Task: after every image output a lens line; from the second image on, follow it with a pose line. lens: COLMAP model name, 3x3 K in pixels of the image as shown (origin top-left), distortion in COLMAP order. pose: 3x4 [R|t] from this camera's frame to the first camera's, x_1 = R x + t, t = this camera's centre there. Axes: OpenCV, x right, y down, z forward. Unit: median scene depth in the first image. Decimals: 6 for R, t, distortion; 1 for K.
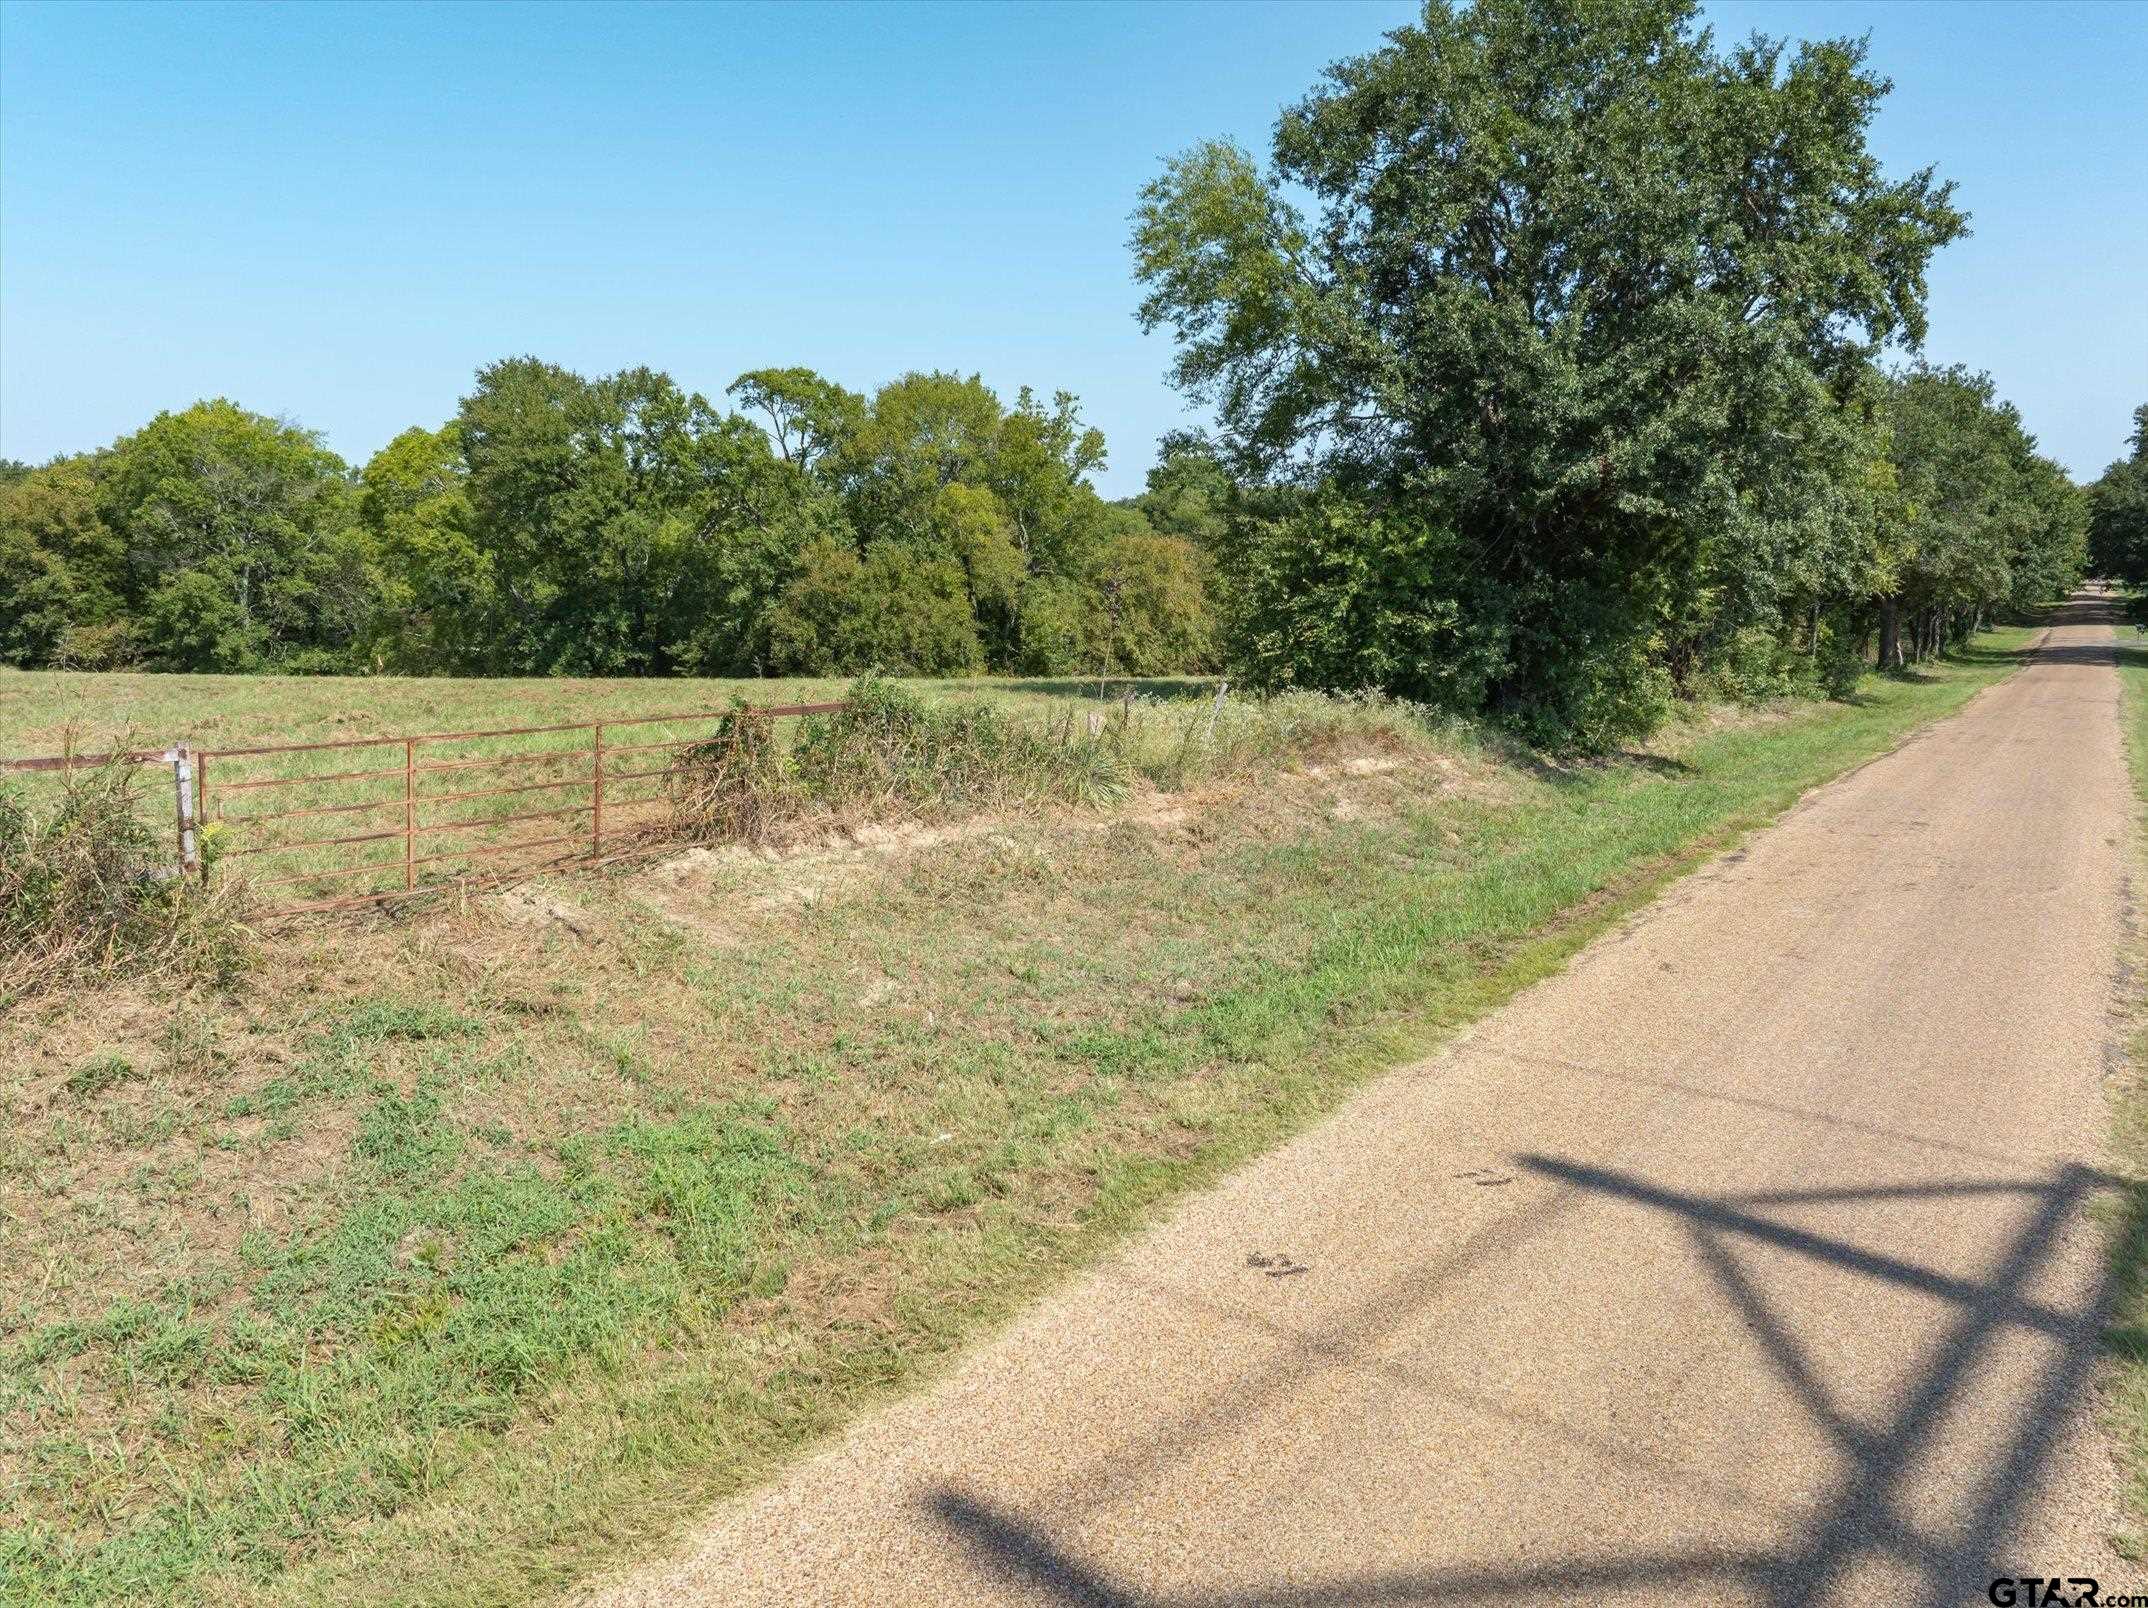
lens RADIAL K [[1546.2, 0, 1074.0], [0, 1546.2, 804.0], [0, 0, 1]] dist [-0.000328, -0.001879]
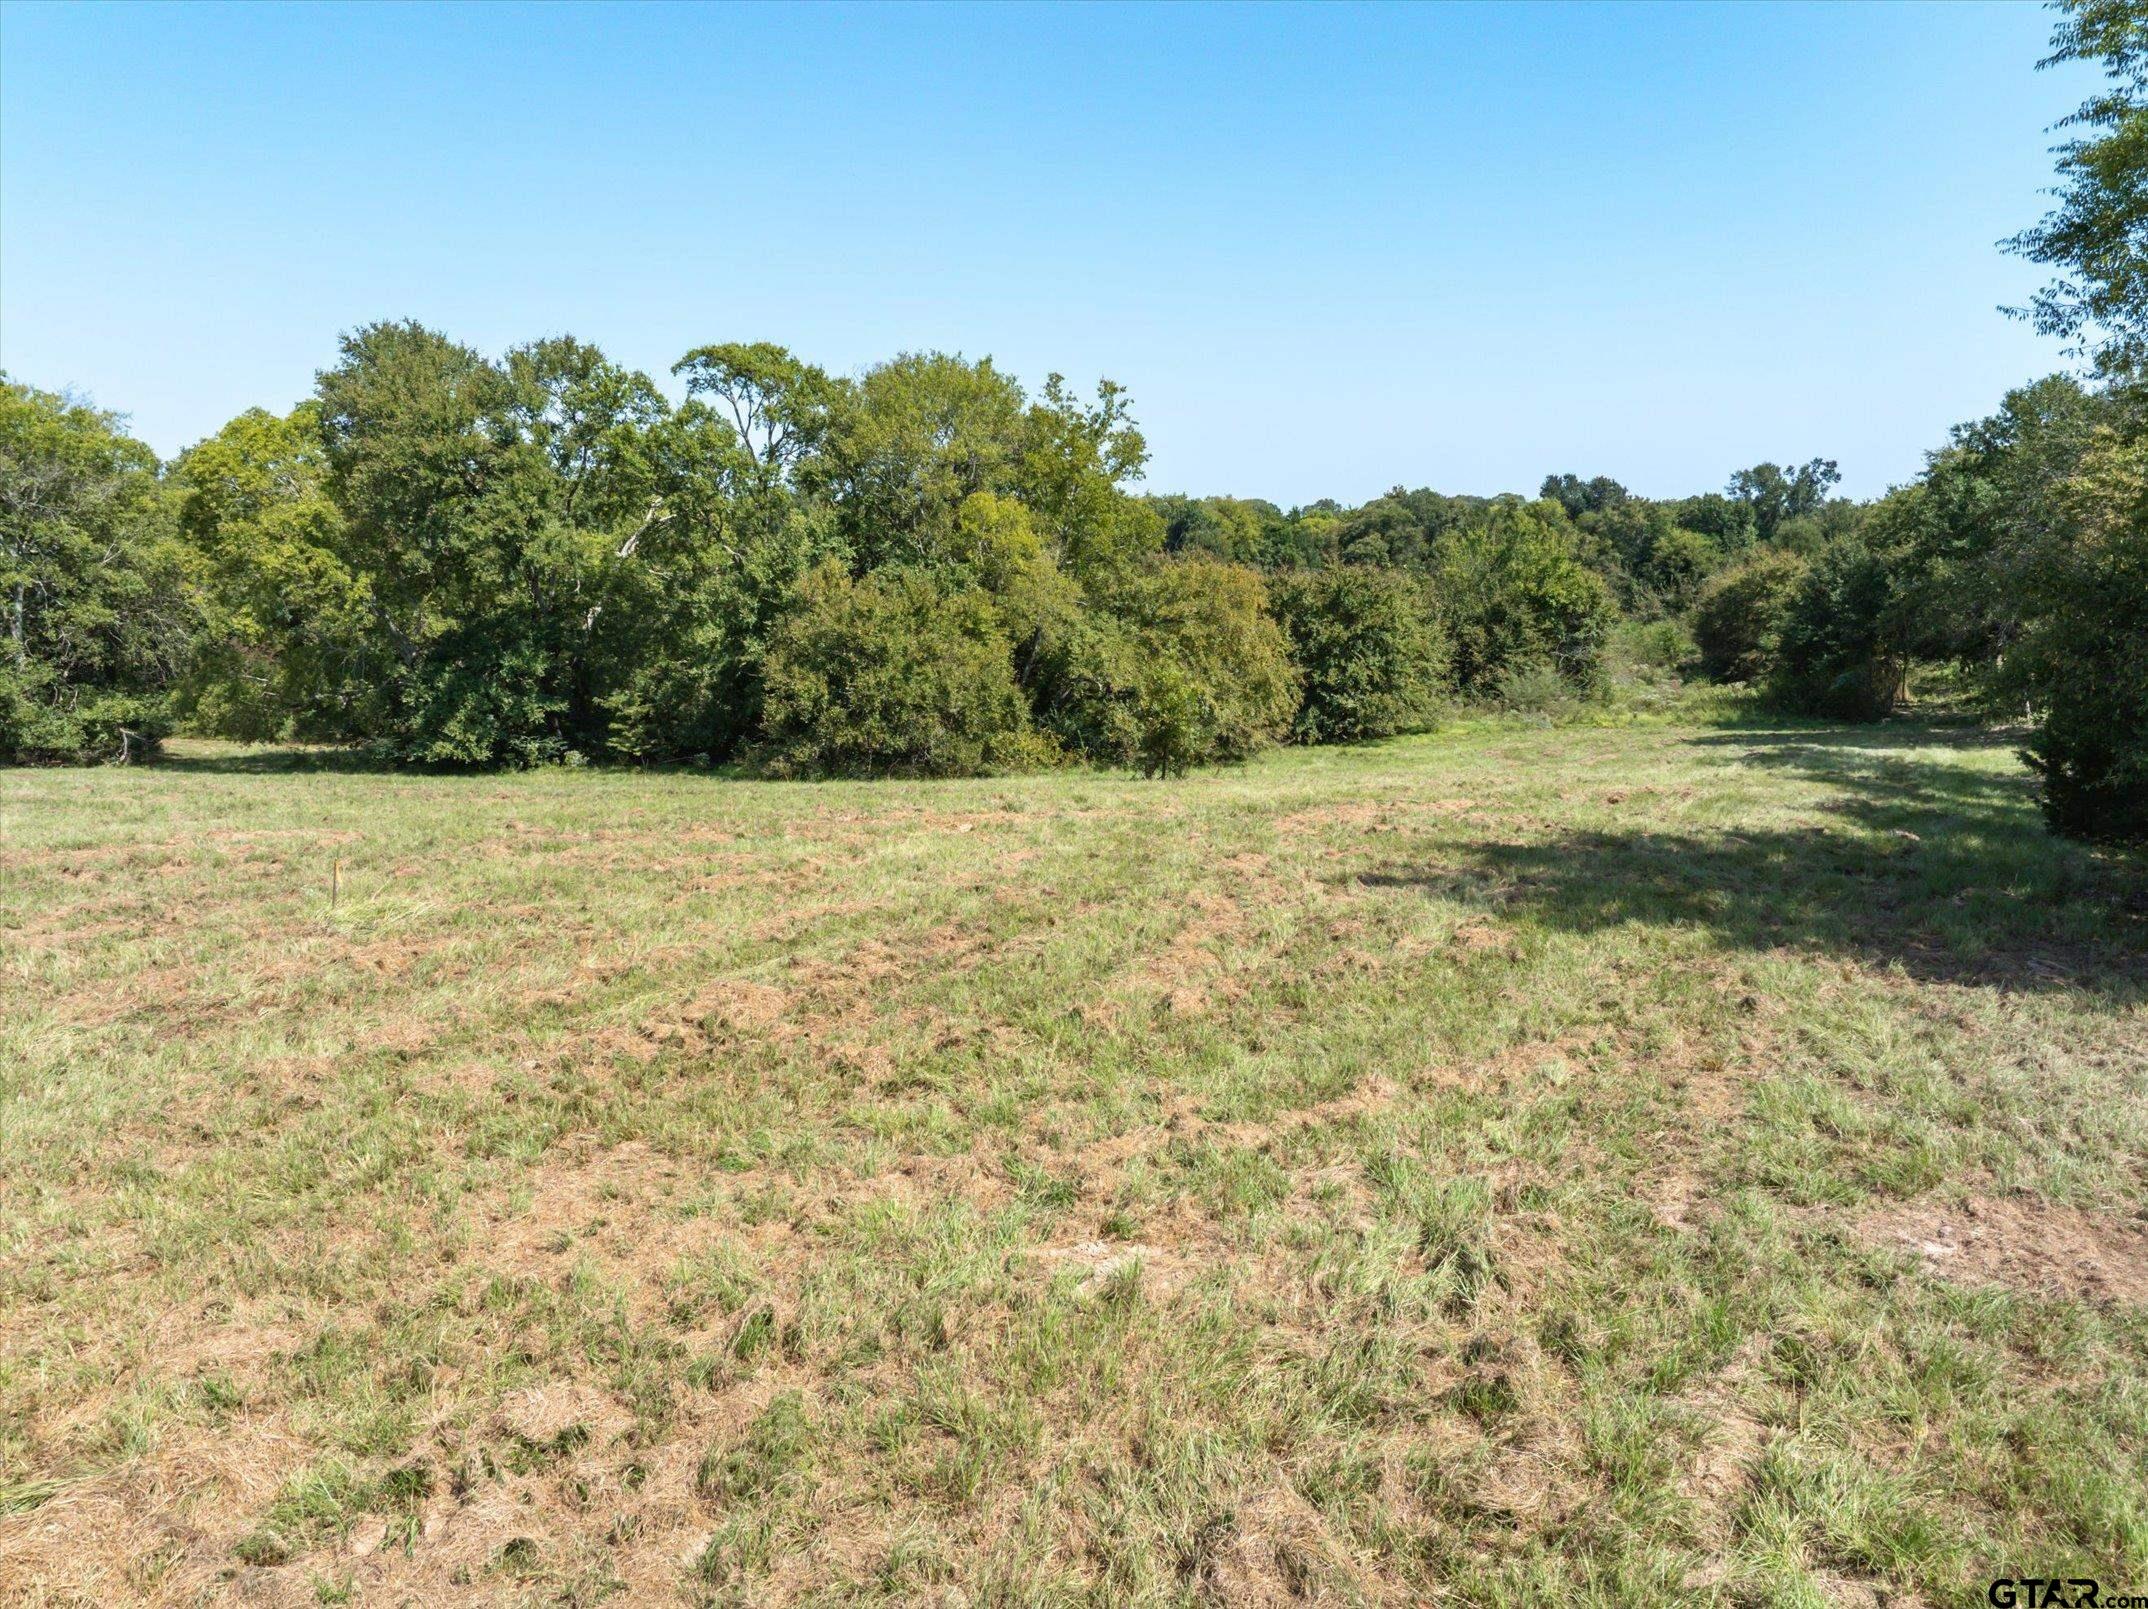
lens RADIAL K [[1540.9, 0, 1115.8], [0, 1540.9, 822.4], [0, 0, 1]] dist [-0.053328, 0.045397]
pose [[0.991138, -0.009779, 0.132473, -0.109454], [0.008680, 0.999923, 0.008869, -0.043542], [-0.132550, -0.007641, 0.991147, 0.203836]]
